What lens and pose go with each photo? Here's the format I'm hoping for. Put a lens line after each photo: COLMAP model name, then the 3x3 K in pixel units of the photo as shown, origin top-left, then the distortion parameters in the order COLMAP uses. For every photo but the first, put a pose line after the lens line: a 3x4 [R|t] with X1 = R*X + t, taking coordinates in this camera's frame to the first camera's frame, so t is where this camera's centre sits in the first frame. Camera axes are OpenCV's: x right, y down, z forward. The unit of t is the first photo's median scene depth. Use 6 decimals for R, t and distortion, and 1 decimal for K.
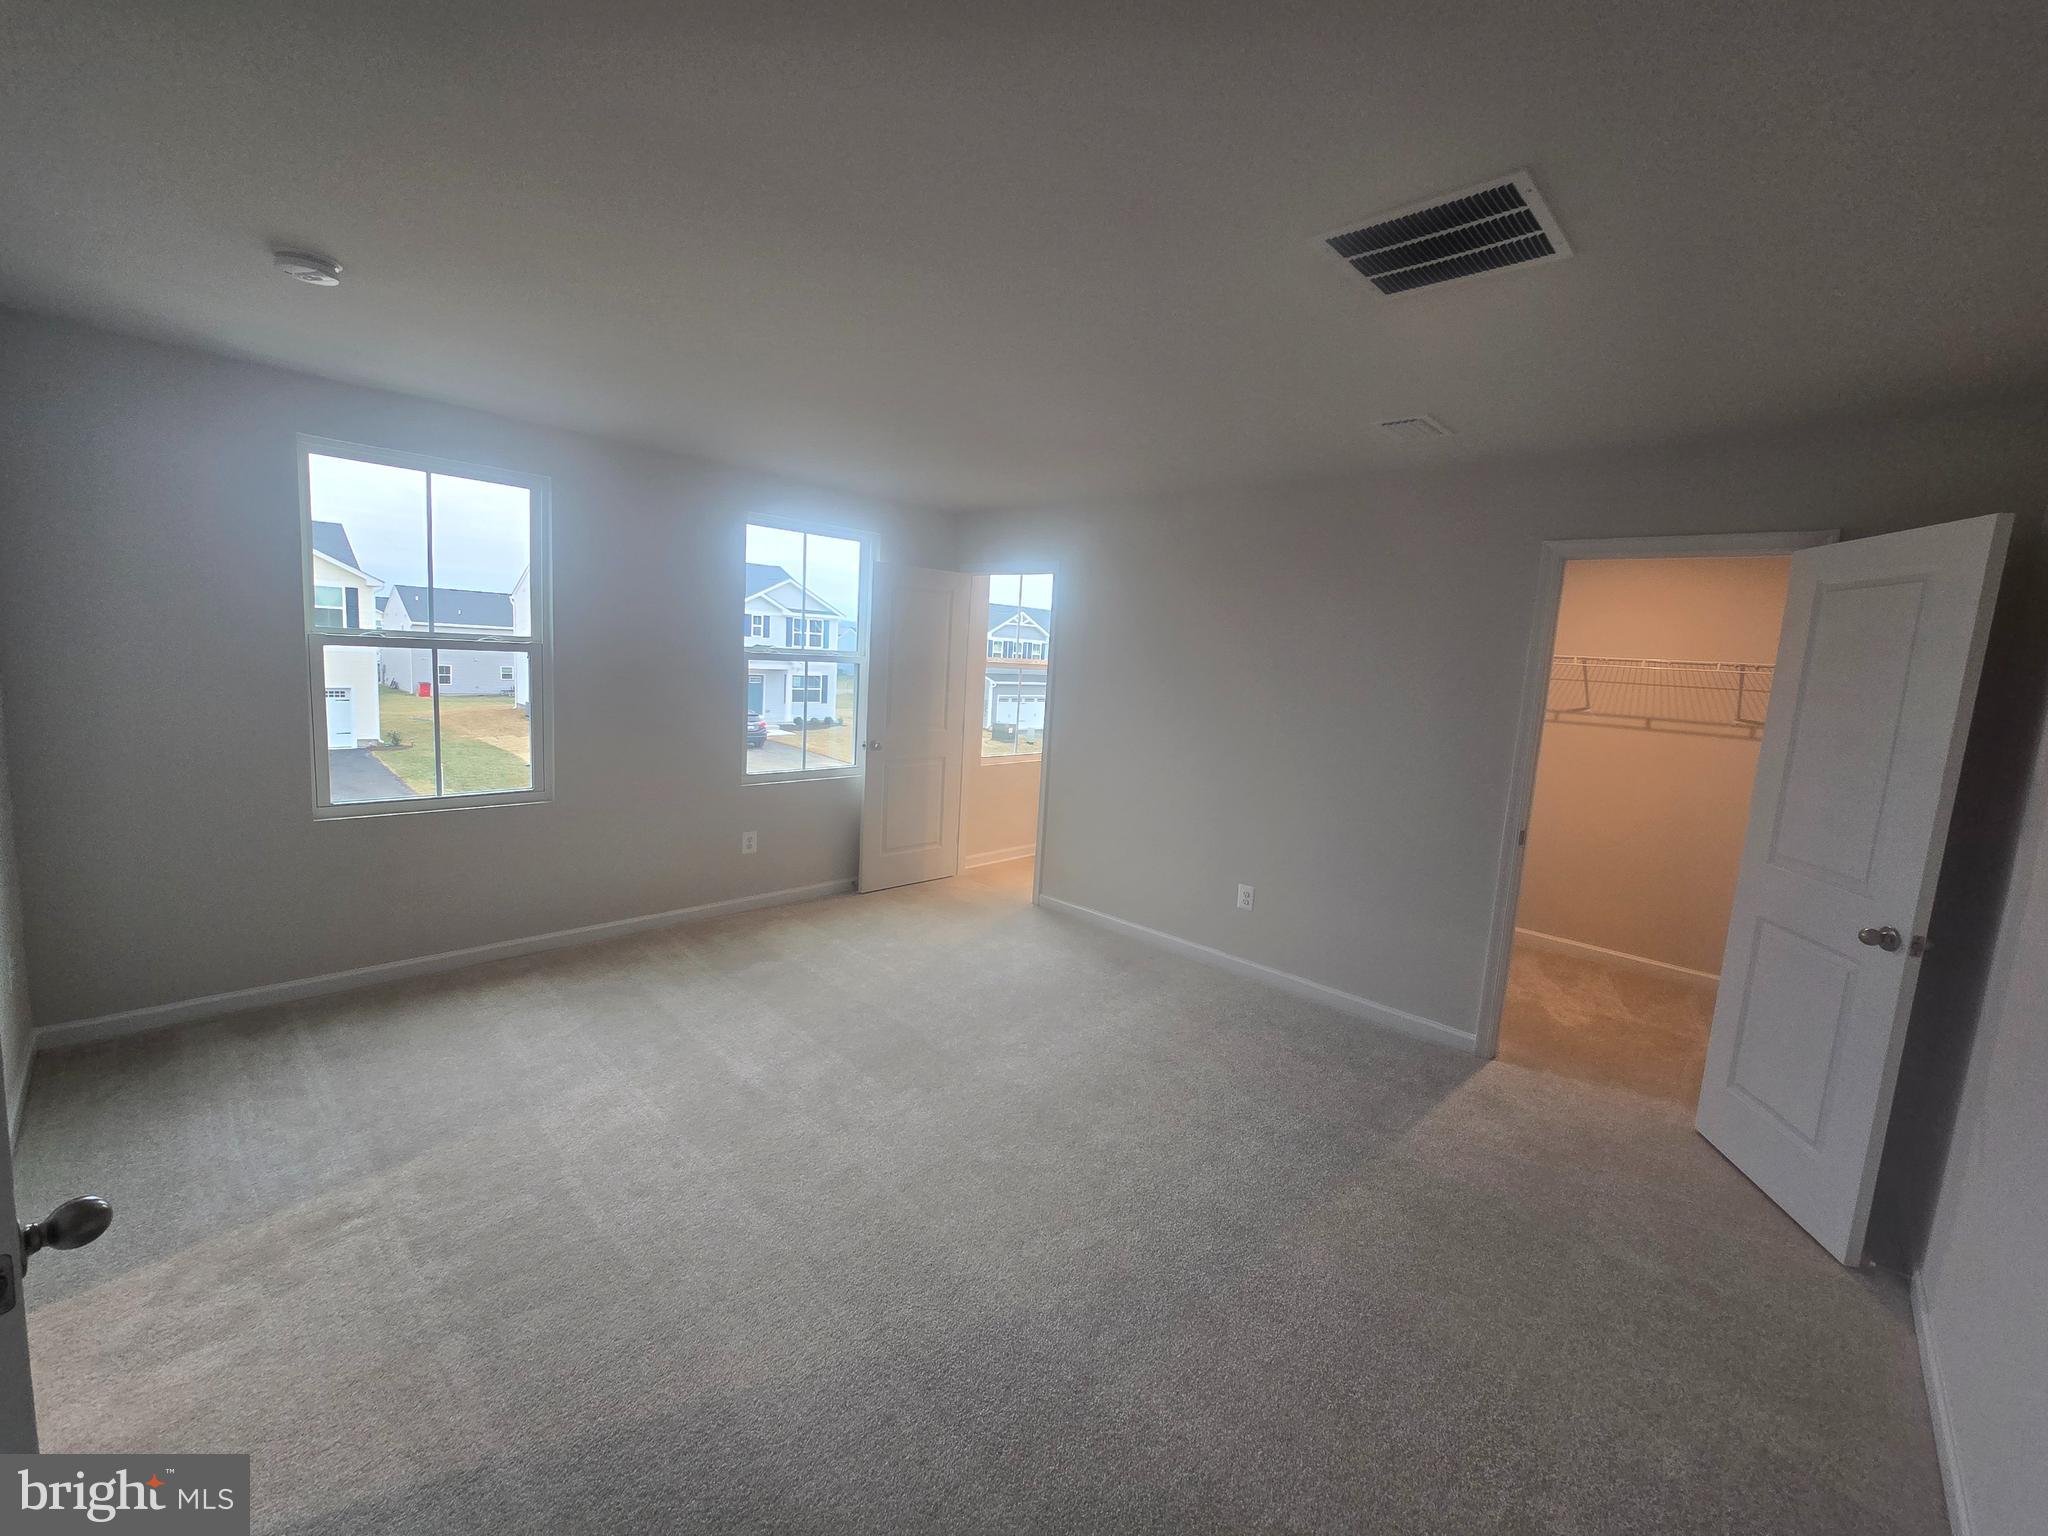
lens RADIAL K [[833.6, 0, 1024.0], [0, 833.6, 768.0], [0, 0, 1]] dist [0.000734, 0.000262]
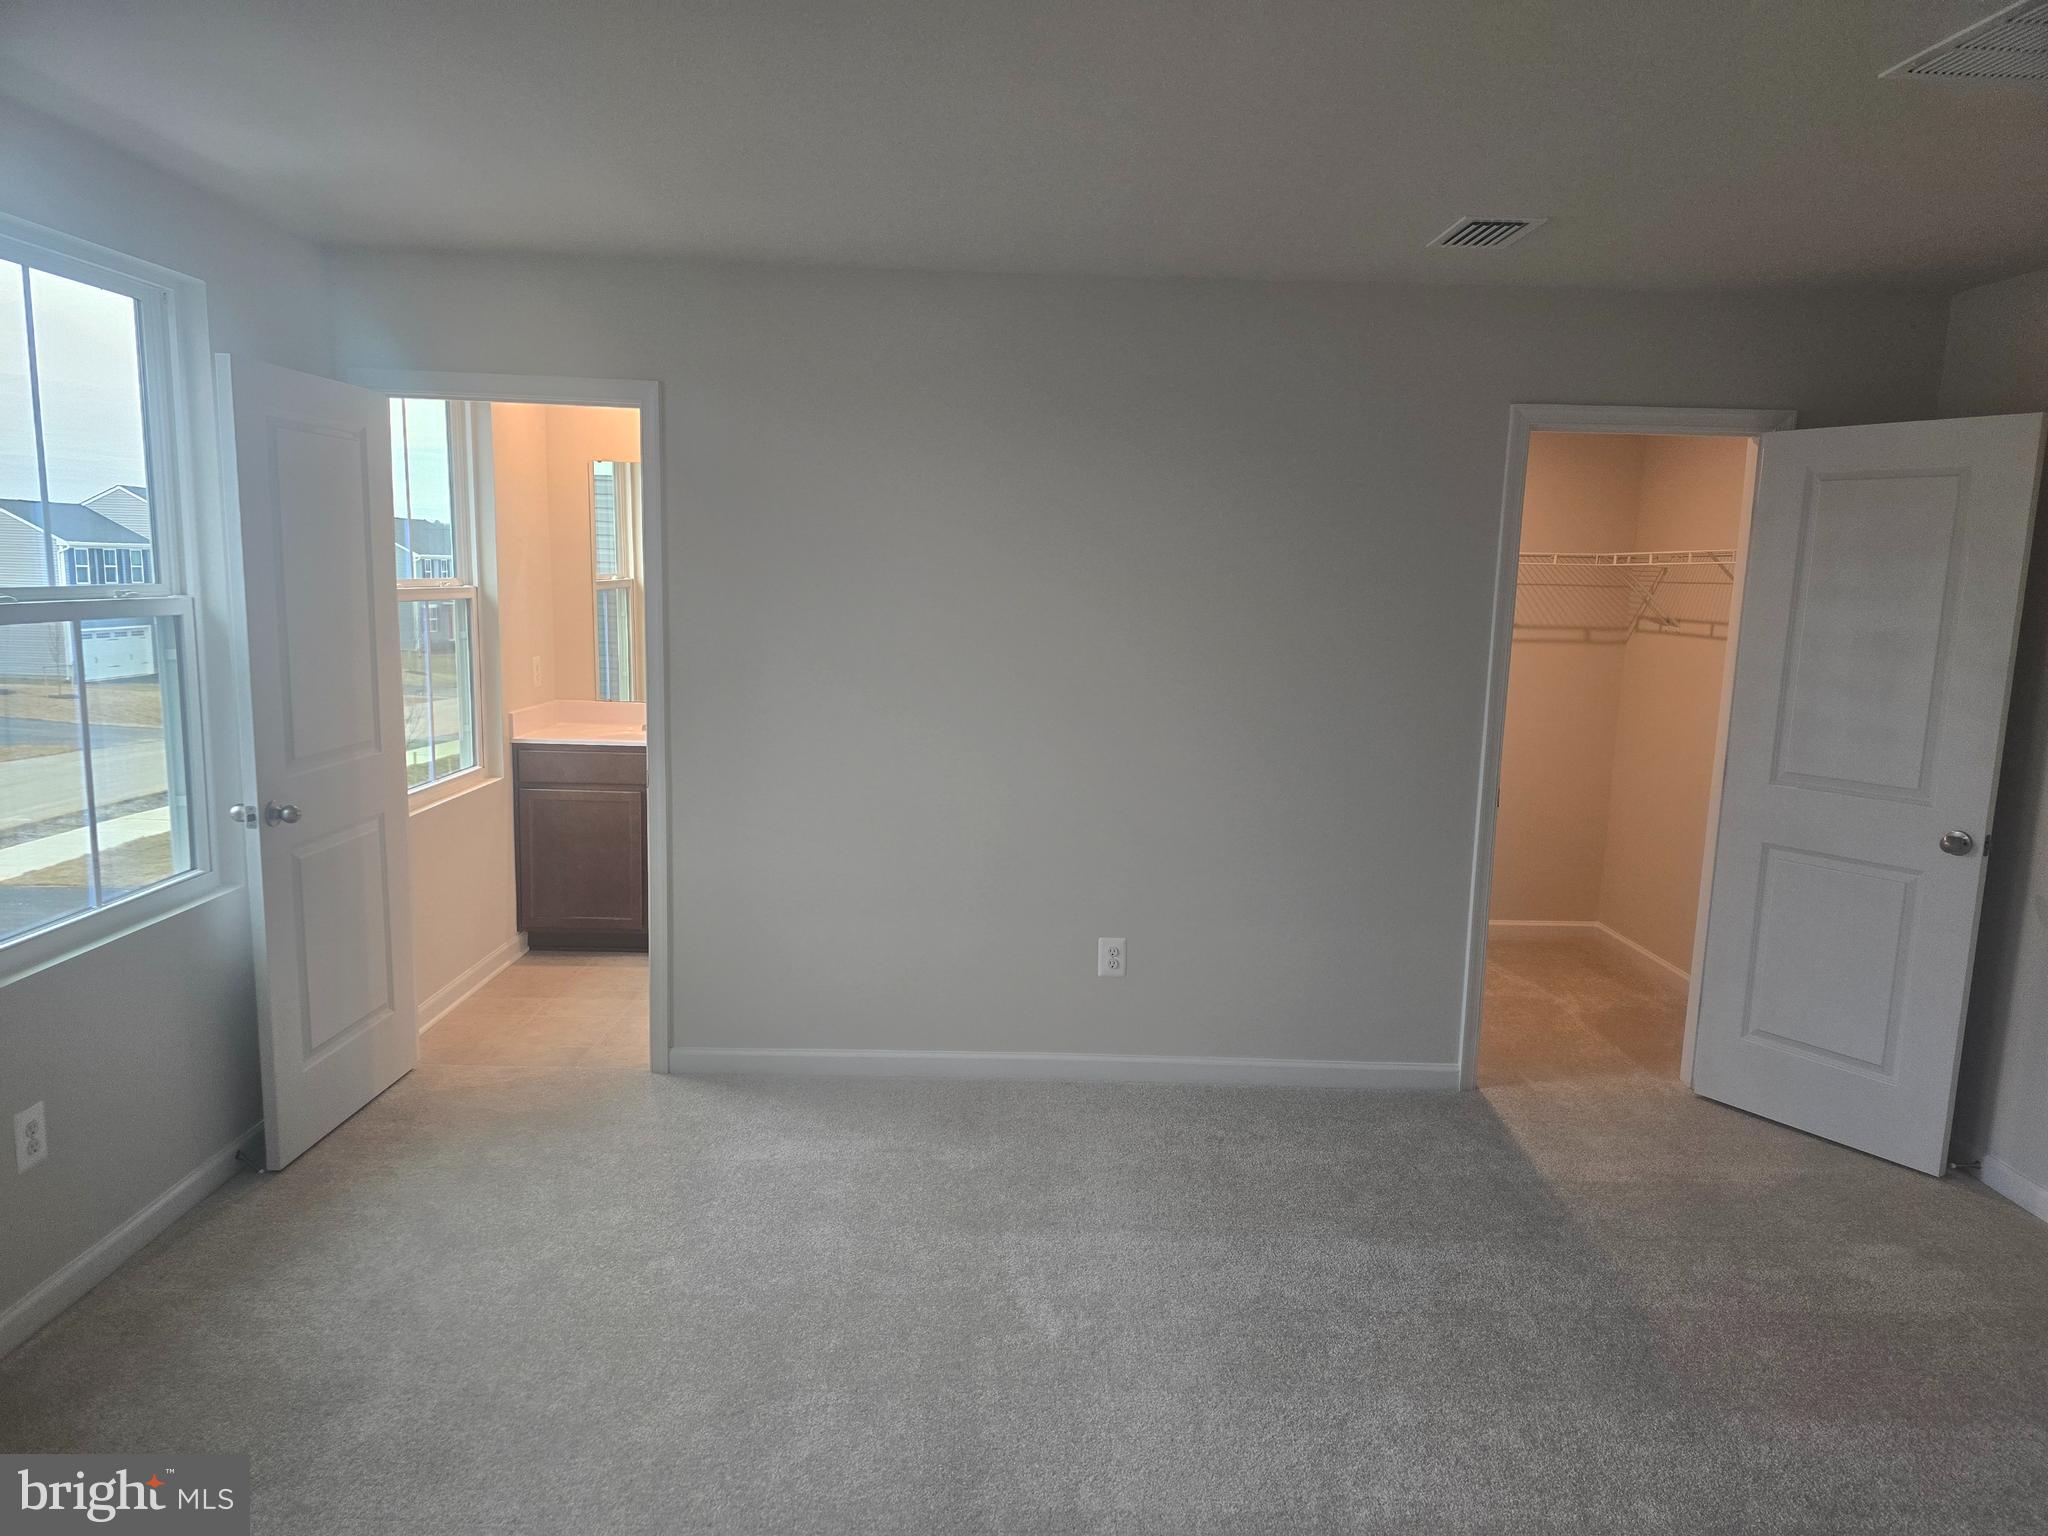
lens RADIAL K [[1381.9, 0, 1022.2], [0, 1381.9, 783.3], [0, 0, 1]] dist [0.038418, -0.003121]
pose [[0.715700, -0.147956, 0.682556, -0.493119], [0.113226, 0.988955, 0.095649, -0.083404], [-0.689169, 0.008827, 0.724547, 0.317587]]
